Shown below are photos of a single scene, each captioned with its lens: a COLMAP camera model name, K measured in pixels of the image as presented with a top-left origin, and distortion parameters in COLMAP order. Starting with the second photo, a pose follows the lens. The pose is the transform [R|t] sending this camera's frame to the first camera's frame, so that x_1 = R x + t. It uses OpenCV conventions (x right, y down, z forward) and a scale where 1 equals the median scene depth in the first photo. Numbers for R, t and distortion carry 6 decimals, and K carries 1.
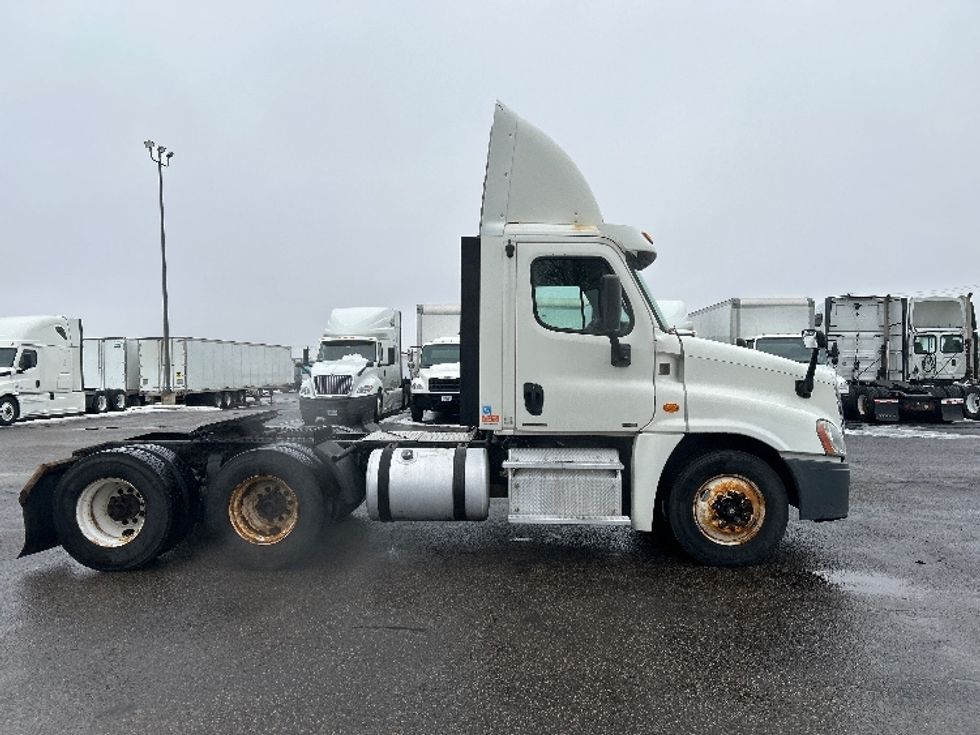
lens RADIAL K [[759.8, 0, 490.0], [0, 759.8, 367.5], [0, 0, 1]] dist [0.069419, -0.001478]
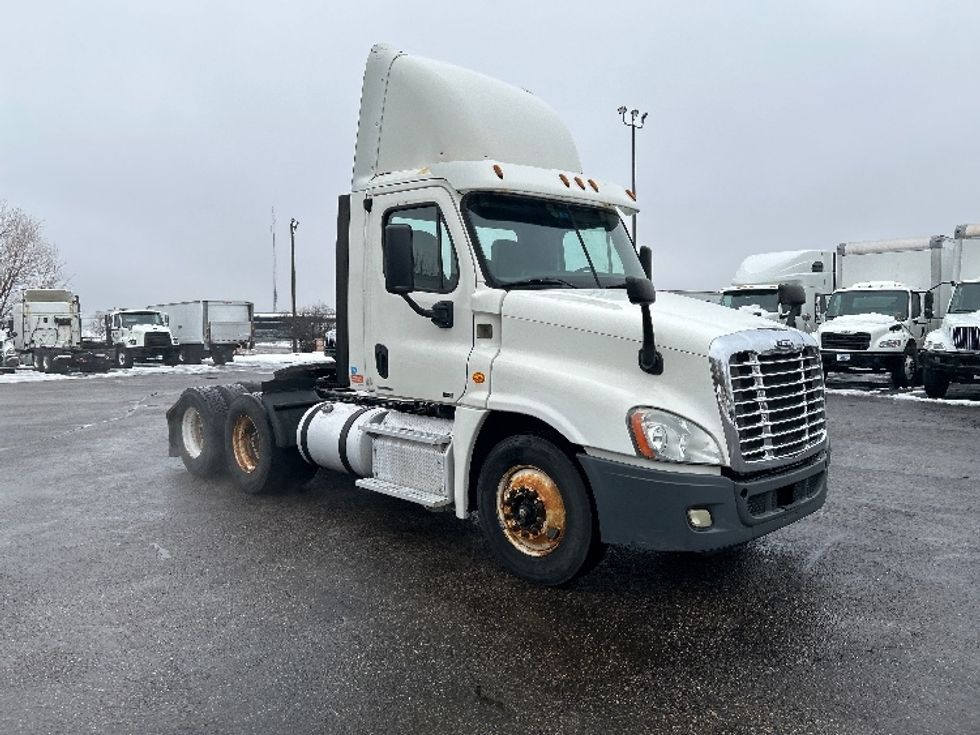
lens RADIAL K [[759.8, 0, 490.0], [0, 759.8, 367.5], [0, 0, 1]] dist [0.069419, -0.001478]
pose [[0.719336, 0.043793, -0.693281, 0.811458], [0.002477, 0.997843, 0.065601, -0.012540], [0.694658, -0.048907, 0.717676, 0.410743]]
